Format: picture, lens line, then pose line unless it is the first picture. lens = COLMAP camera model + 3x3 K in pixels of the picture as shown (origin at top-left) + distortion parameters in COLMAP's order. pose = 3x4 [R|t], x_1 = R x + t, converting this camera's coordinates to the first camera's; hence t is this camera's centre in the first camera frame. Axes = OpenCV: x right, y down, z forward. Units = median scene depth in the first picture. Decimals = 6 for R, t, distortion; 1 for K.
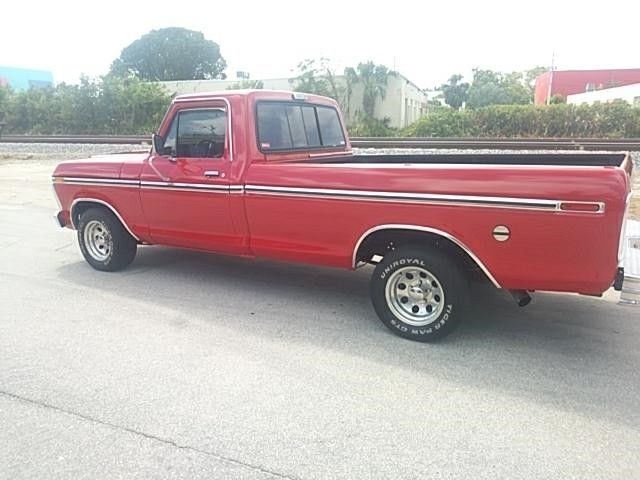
lens RADIAL K [[501.6, 0, 316.5], [0, 501.6, 239.9], [0, 0, 1]] dist [0.029606, -0.056517]
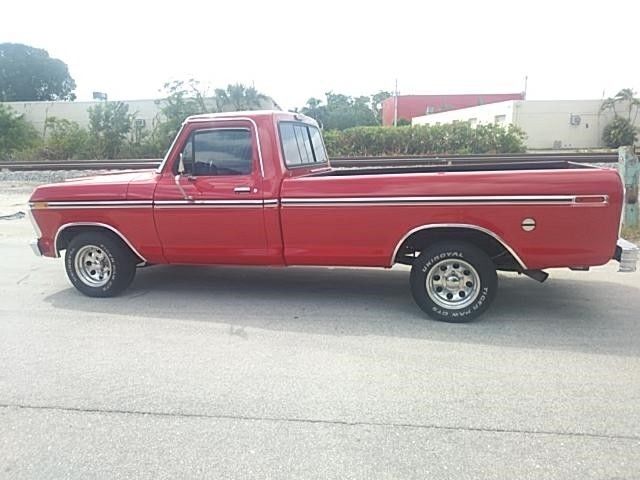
lens RADIAL K [[501.6, 0, 316.5], [0, 501.6, 239.9], [0, 0, 1]] dist [0.029606, -0.056517]
pose [[0.961070, -0.064875, 0.268580, -0.273970], [0.075833, 0.996650, -0.030616, 0.013204], [-0.265694, 0.049792, 0.962771, -0.036210]]
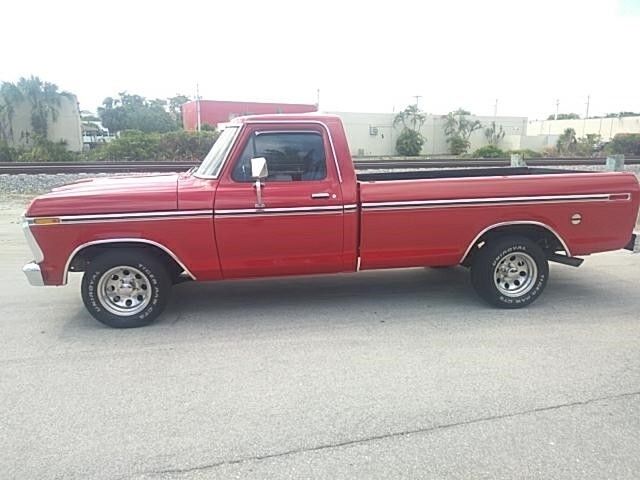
lens RADIAL K [[498.4, 0, 316.6], [0, 498.4, 240.2], [0, 0, 1]] dist [0.033594, -0.050268]
pose [[0.775007, -0.112759, 0.621811, -0.667516], [0.140267, 0.990102, 0.004720, -0.038118], [-0.616189, 0.083561, 0.783153, 0.179309]]
